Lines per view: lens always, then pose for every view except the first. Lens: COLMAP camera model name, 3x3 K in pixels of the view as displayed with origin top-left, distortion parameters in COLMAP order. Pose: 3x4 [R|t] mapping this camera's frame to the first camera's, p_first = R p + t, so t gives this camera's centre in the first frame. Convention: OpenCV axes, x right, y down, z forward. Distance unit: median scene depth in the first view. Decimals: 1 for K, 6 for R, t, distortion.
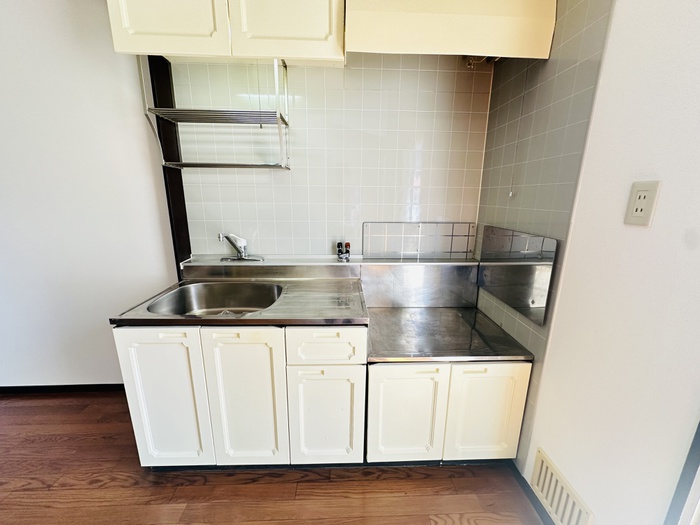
lens RADIAL K [[280.3, 0, 352.1], [0, 280.3, 264.4], [0, 0, 1]] dist [-0.009715, 0.000946]
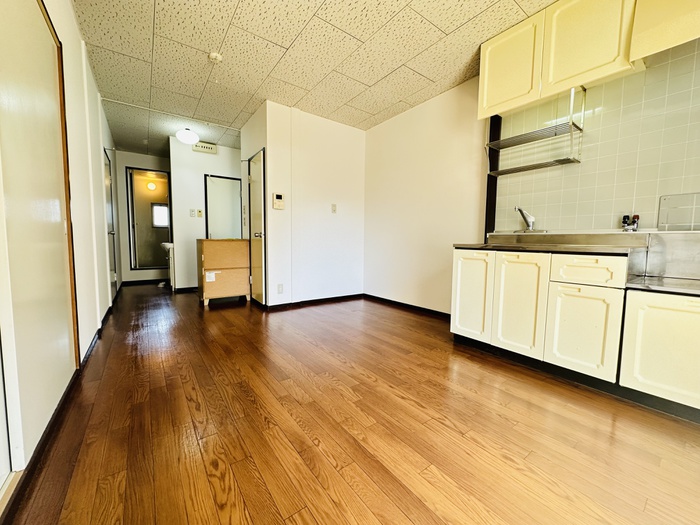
lens RADIAL K [[280.3, 0, 352.1], [0, 280.3, 264.4], [0, 0, 1]] dist [-0.009715, 0.000946]
pose [[0.559004, 0.054902, -0.827345, 0.332841], [-0.197918, 0.977798, -0.068839, 0.497073], [0.805197, 0.202228, 0.557459, -0.559779]]
